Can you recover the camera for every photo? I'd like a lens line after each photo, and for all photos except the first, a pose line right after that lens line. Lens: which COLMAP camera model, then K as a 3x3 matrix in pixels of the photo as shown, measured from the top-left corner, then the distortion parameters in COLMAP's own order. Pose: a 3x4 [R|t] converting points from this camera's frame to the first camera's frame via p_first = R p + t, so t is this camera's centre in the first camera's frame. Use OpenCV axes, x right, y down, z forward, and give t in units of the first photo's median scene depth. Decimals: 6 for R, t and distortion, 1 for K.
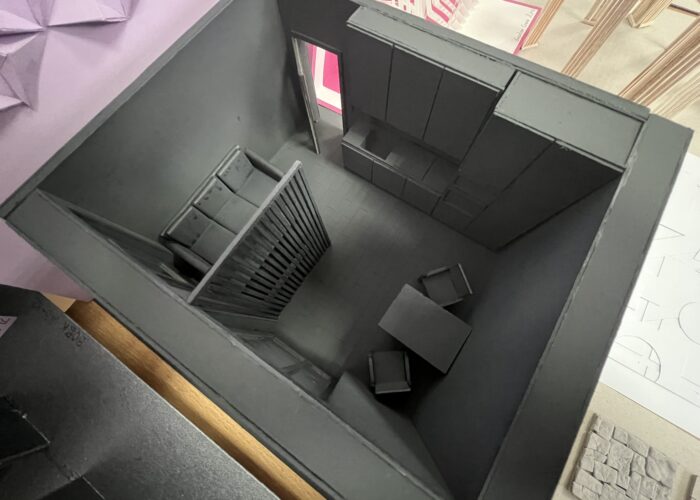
lens RADIAL K [[277.1, 0, 350.2], [0, 277.1, 253.4], [0, 0, 1]] dist [-0.003337, 0.000071]
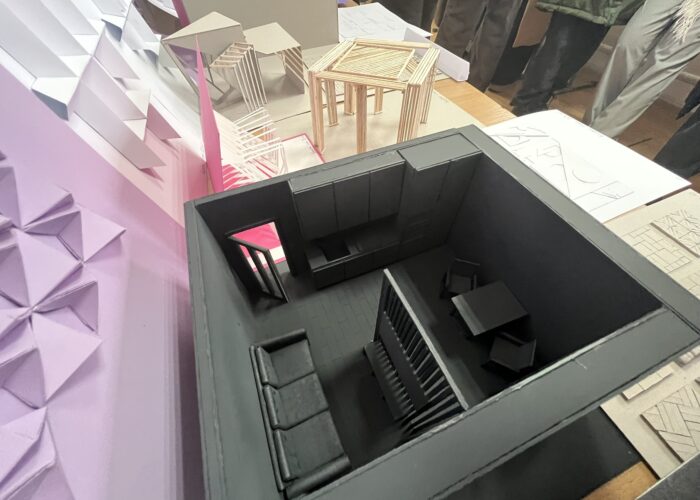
lens RADIAL K [[277.1, 0, 348.4], [0, 277.1, 250.5], [0, 0, 1]] dist [-0.003337, 0.000071]
pose [[0.554396, -0.635033, 0.537938, -0.564624], [0.796961, 0.591312, -0.123302, -0.222029], [-0.239789, 0.497074, 0.833918, -0.021926]]
